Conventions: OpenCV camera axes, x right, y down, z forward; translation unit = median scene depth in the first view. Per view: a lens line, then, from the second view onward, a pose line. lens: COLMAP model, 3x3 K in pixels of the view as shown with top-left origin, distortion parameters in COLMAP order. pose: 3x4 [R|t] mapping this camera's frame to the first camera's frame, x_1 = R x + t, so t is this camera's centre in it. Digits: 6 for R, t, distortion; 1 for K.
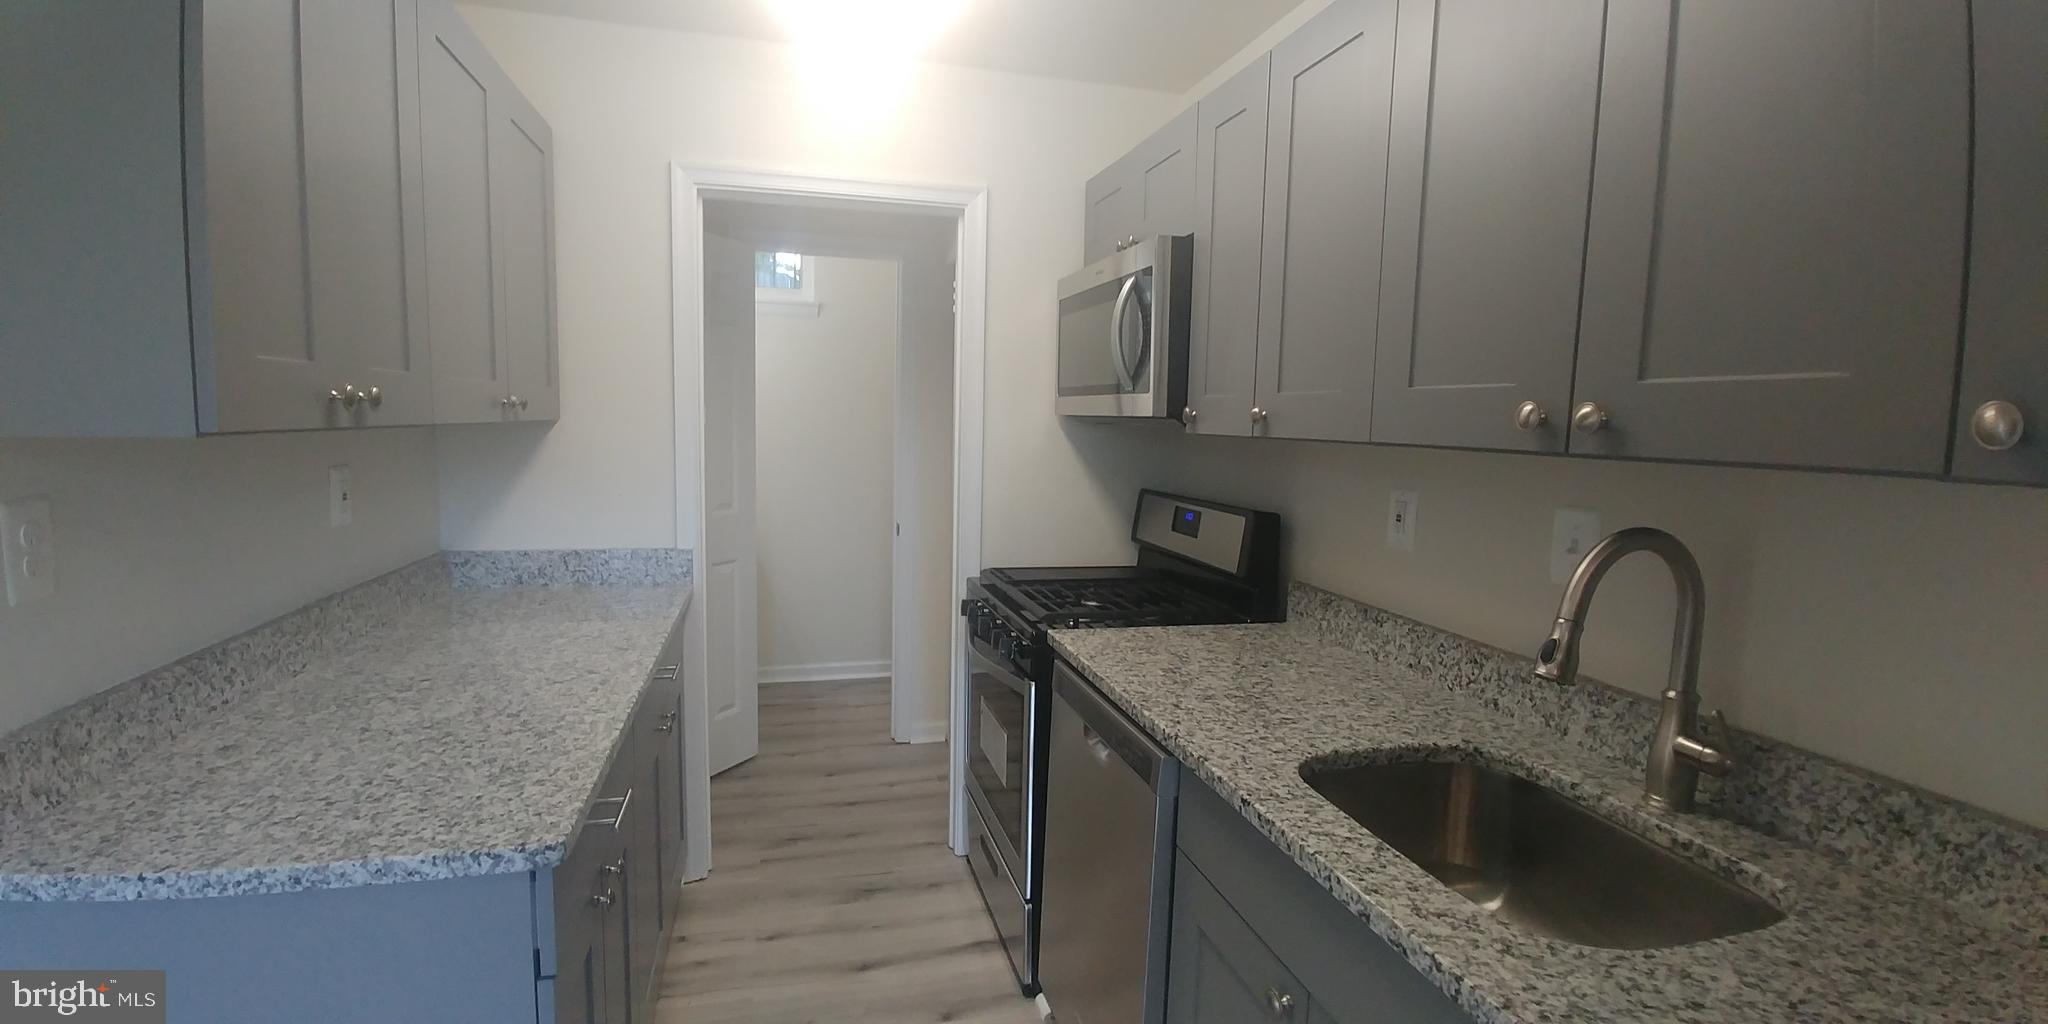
lens RADIAL K [[898.9, 0, 1018.2], [0, 898.9, 526.9], [0, 0, 1]] dist [-0.029699, -0.003872]
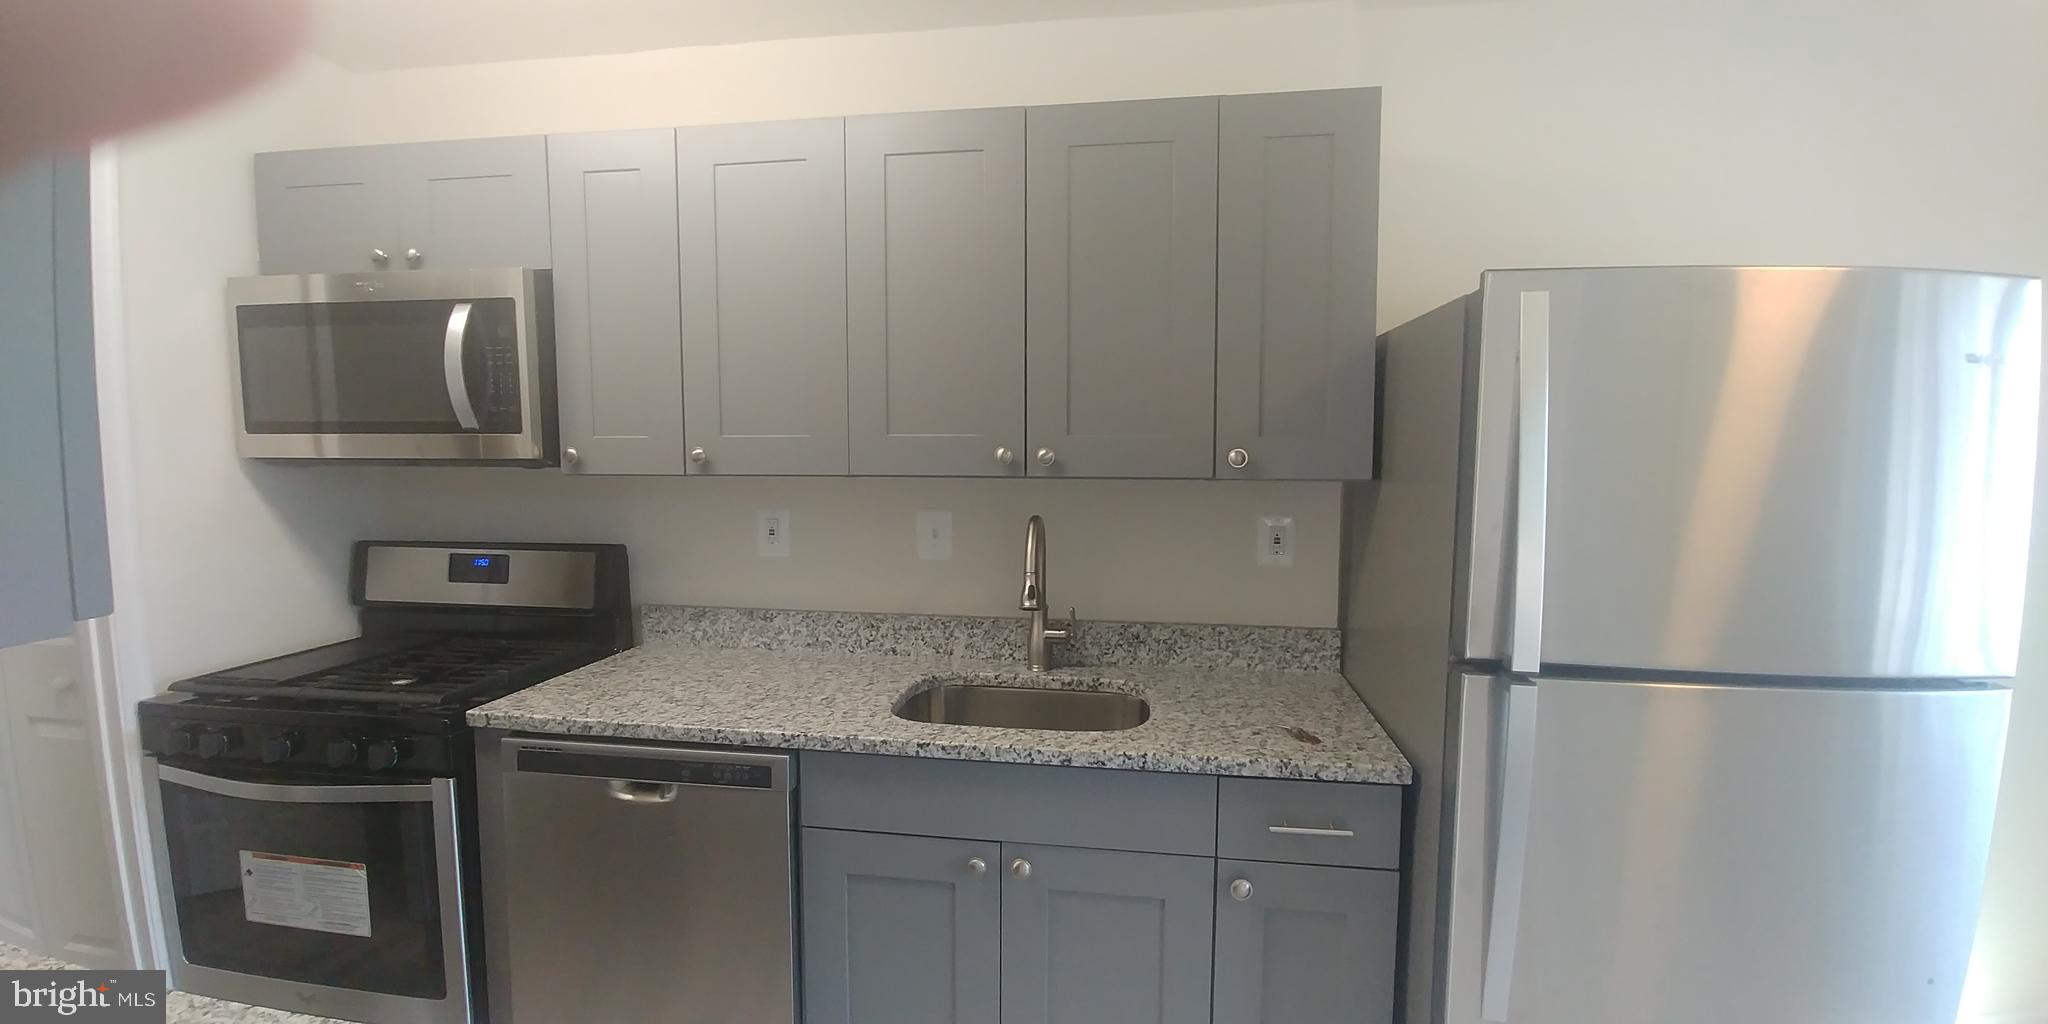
lens RADIAL K [[898.9, 0, 1015.7], [0, 898.9, 522.7], [0, 0, 1]] dist [-0.029699, -0.003872]
pose [[0.388887, -0.104902, 0.915294, -0.770020], [0.115978, 0.991167, 0.064322, -0.084915], [-0.913956, 0.081140, 0.397618, 0.254950]]
